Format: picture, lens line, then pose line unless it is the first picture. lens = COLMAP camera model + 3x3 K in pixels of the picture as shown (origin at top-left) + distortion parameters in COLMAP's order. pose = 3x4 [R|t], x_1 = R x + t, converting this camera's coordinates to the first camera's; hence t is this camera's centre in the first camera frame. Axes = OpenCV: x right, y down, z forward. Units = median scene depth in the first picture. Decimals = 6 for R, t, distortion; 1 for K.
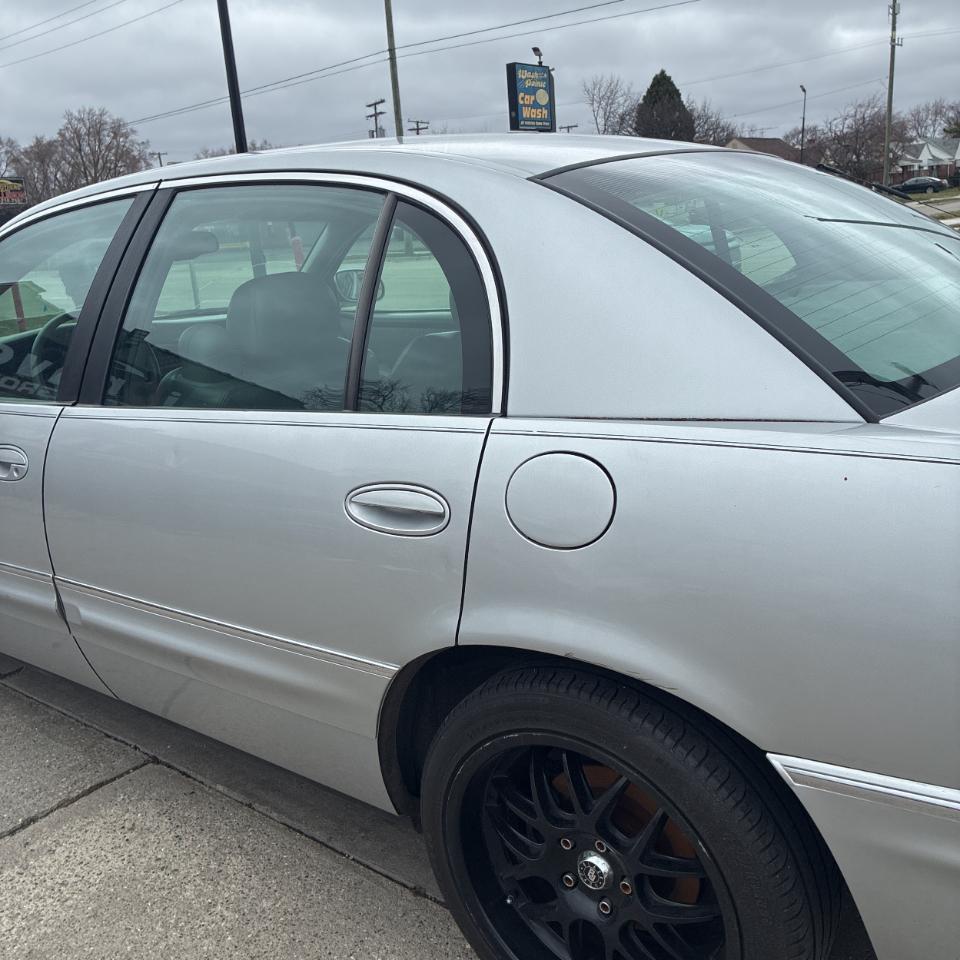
lens RADIAL K [[963.2, 0, 480.0], [0, 963.2, 480.0], [0, 0, 1]] dist [0.025763, -0.015303]
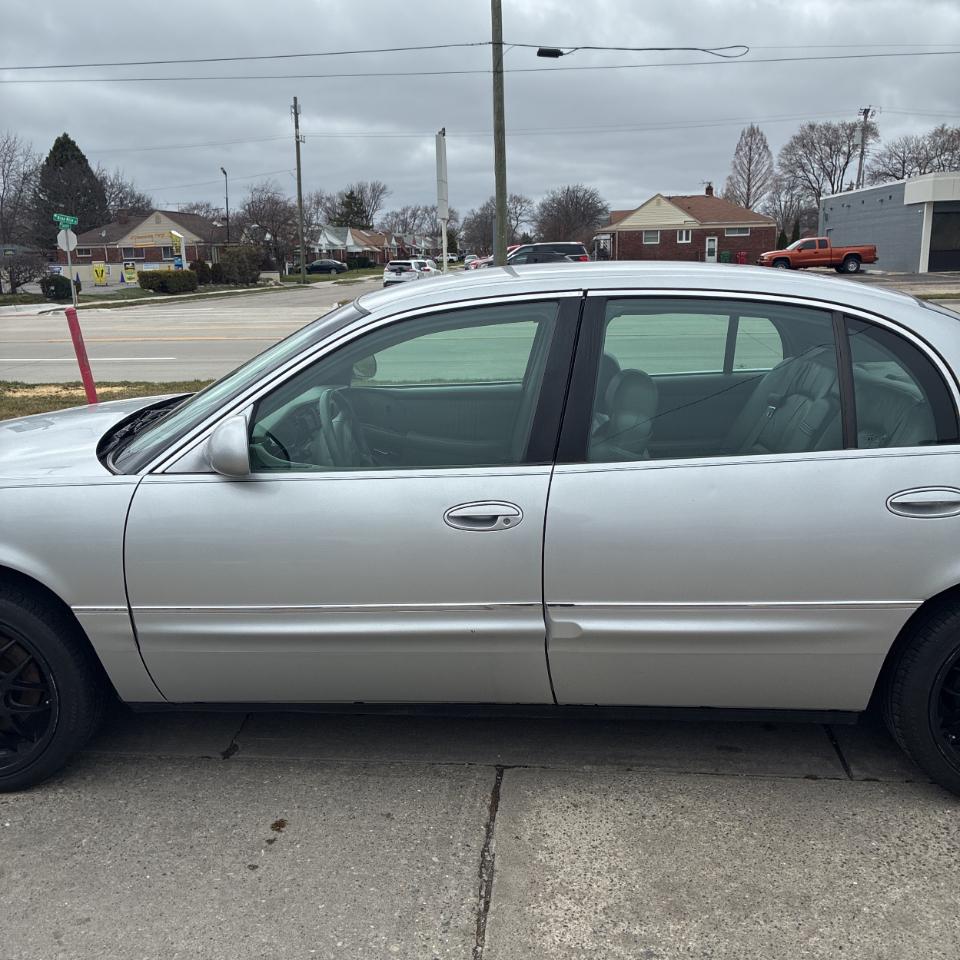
lens RADIAL K [[965.9, 0, 472.2], [0, 965.9, 484.0], [0, 0, 1]] dist [0.008092, 0.027790]
pose [[0.838540, -0.069169, 0.540432, -0.940340], [0.104460, 0.993918, -0.034871, -0.014716], [-0.534733, 0.085694, 0.840665, 0.002577]]
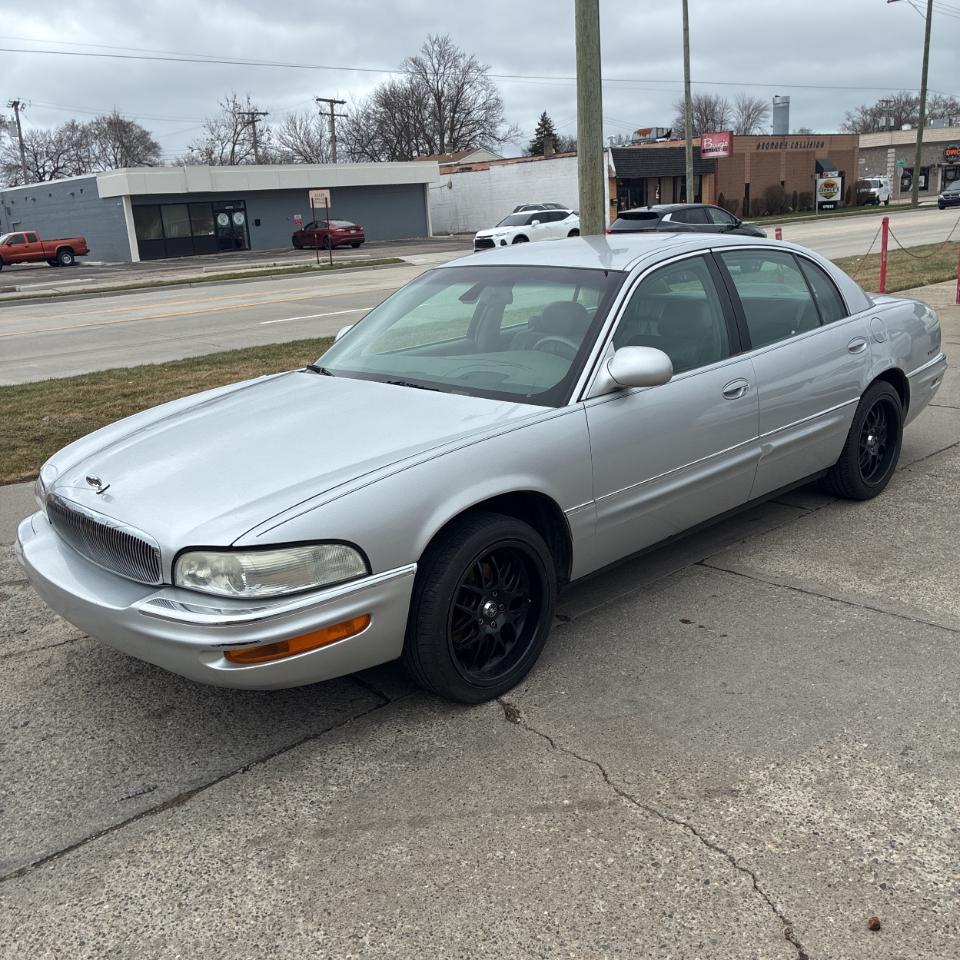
lens RADIAL K [[952.7, 0, 482.0], [0, 952.7, 482.4], [0, 0, 1]] dist [0.024969, -0.016112]
pose [[0.175096, -0.205109, 0.962950, -2.007608], [0.306228, 0.940892, 0.144728, -0.224158], [-0.935717, 0.269540, 0.227556, 0.895690]]
